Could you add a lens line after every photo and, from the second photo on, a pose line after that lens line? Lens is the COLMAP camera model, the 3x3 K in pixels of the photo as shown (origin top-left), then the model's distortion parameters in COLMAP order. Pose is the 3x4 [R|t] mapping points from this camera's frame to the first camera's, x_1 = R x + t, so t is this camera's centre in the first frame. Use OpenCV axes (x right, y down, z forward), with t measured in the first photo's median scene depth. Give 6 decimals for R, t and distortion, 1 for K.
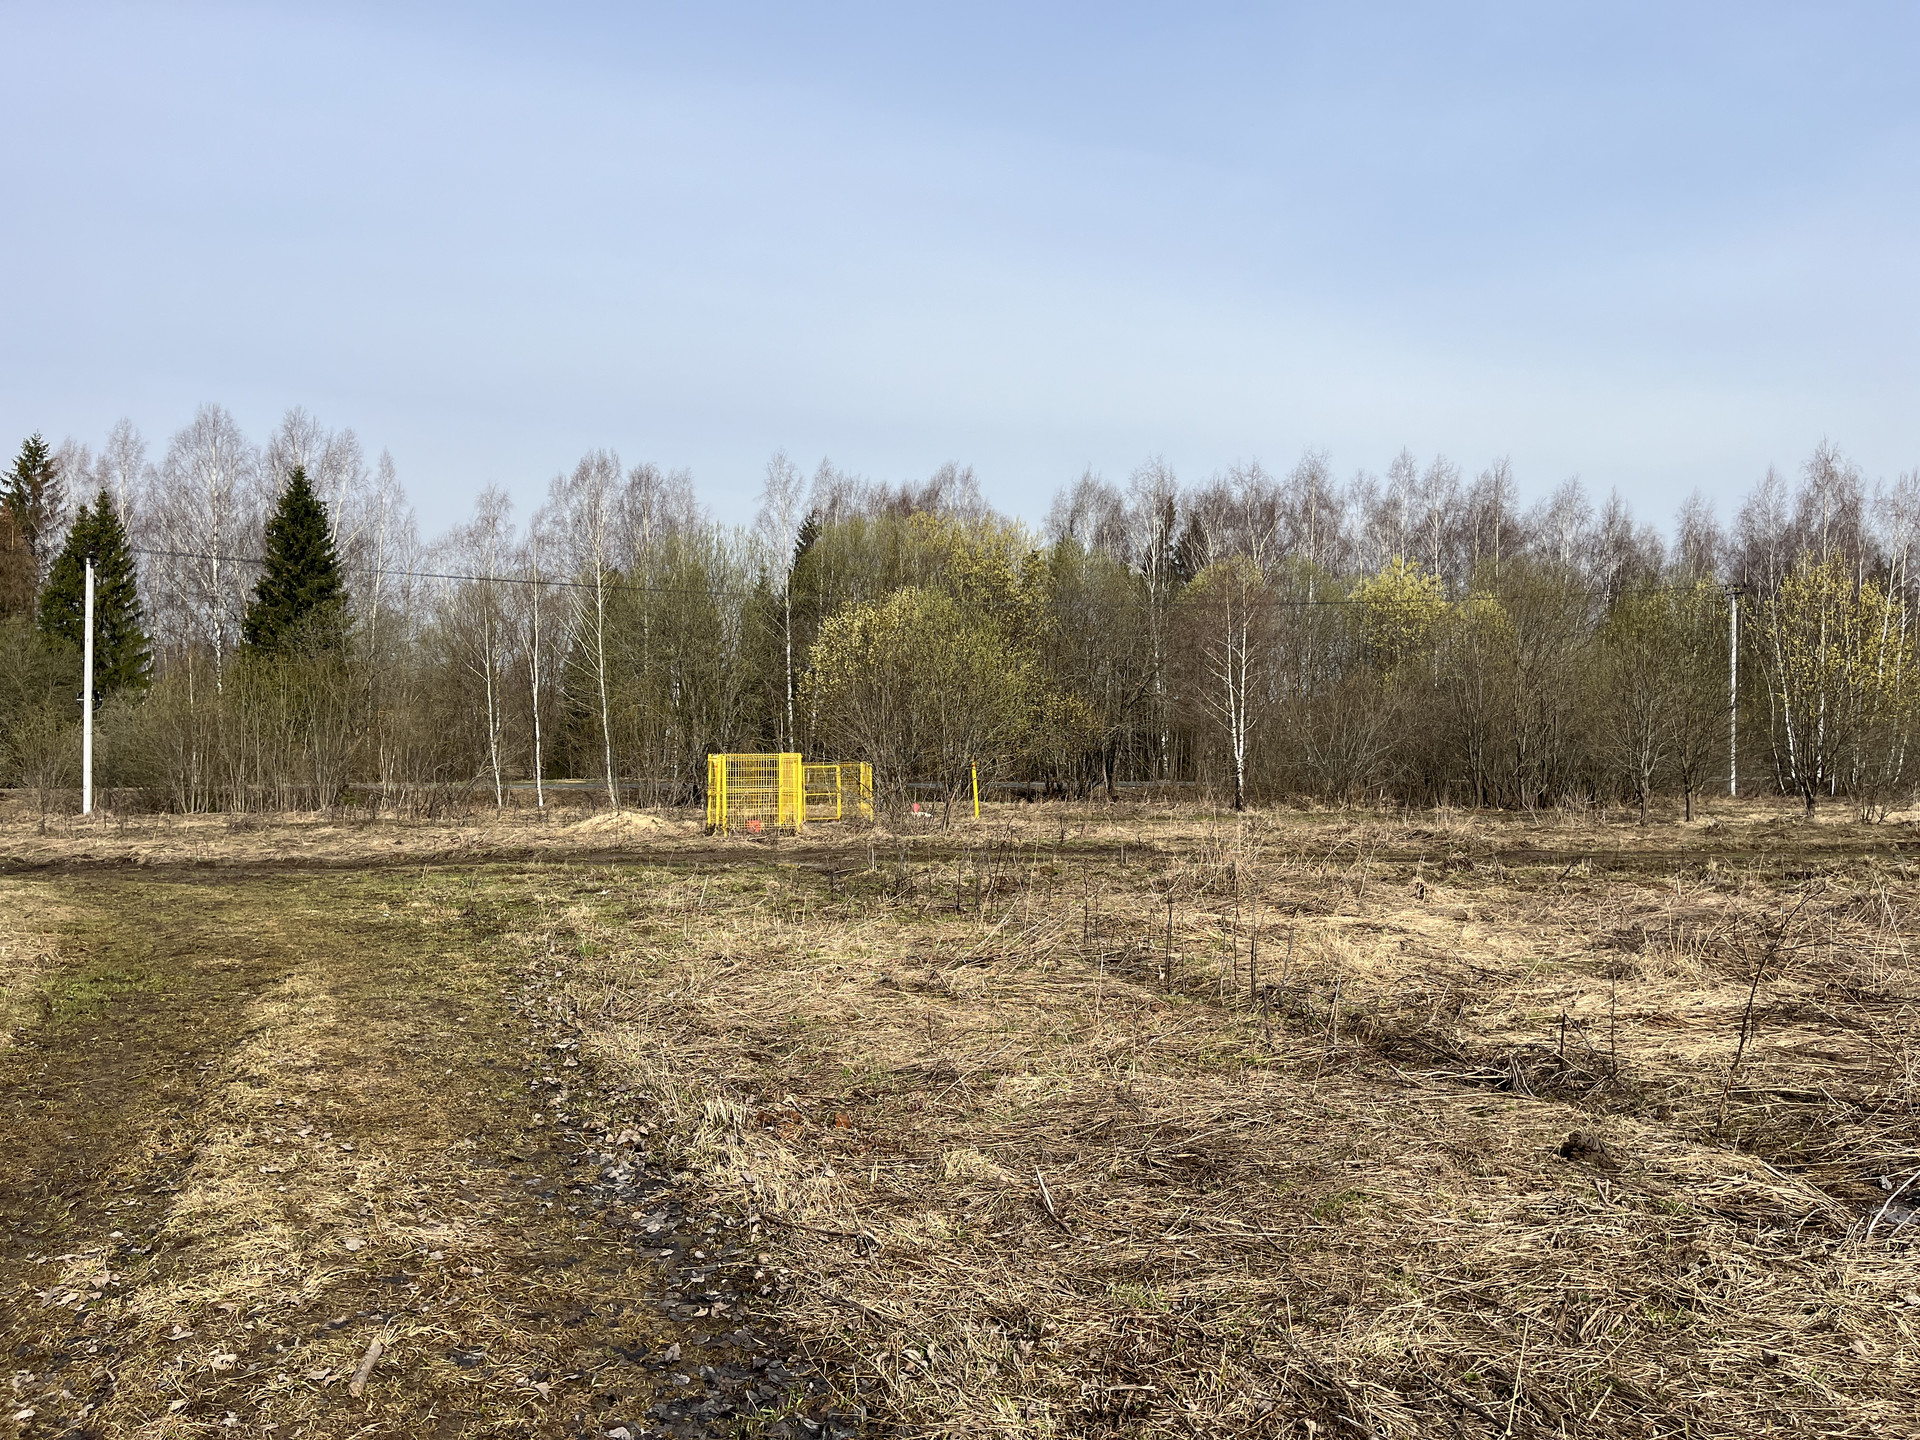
lens RADIAL K [[1447.1, 0, 965.2], [0, 1447.1, 714.8], [0, 0, 1]] dist [0.071350, -0.099058]
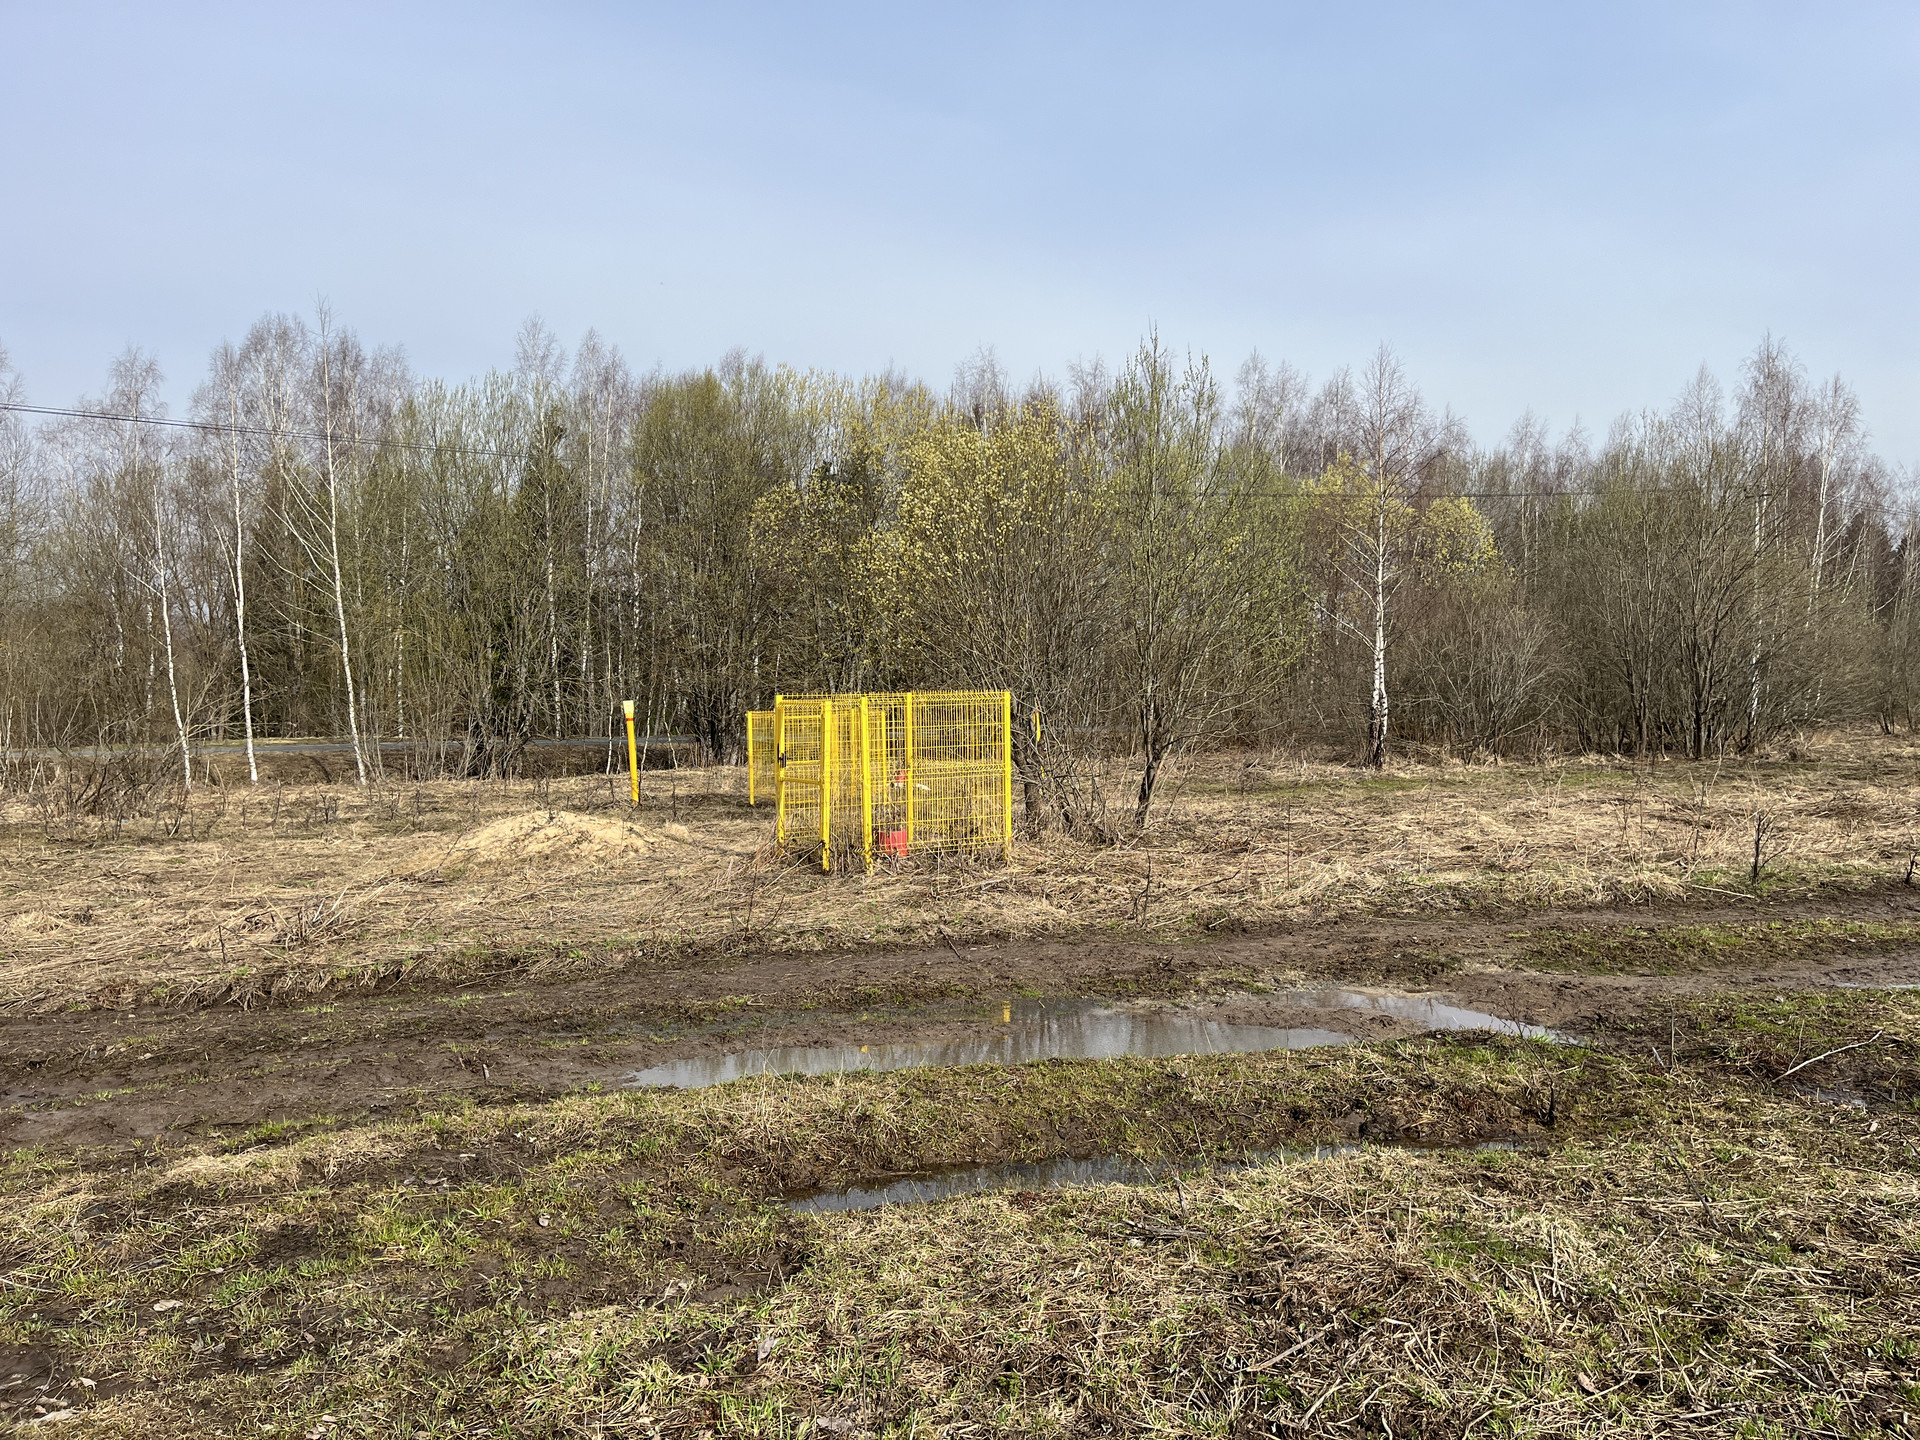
lens RADIAL K [[1447.1, 0, 944.7], [0, 1447.1, 737.0], [0, 0, 1]] dist [0.071350, -0.099058]
pose [[0.978413, -0.018938, 0.205791, -0.076240], [0.009046, 0.998763, 0.048902, 0.007959], [-0.206462, -0.045984, 0.977373, 0.172201]]
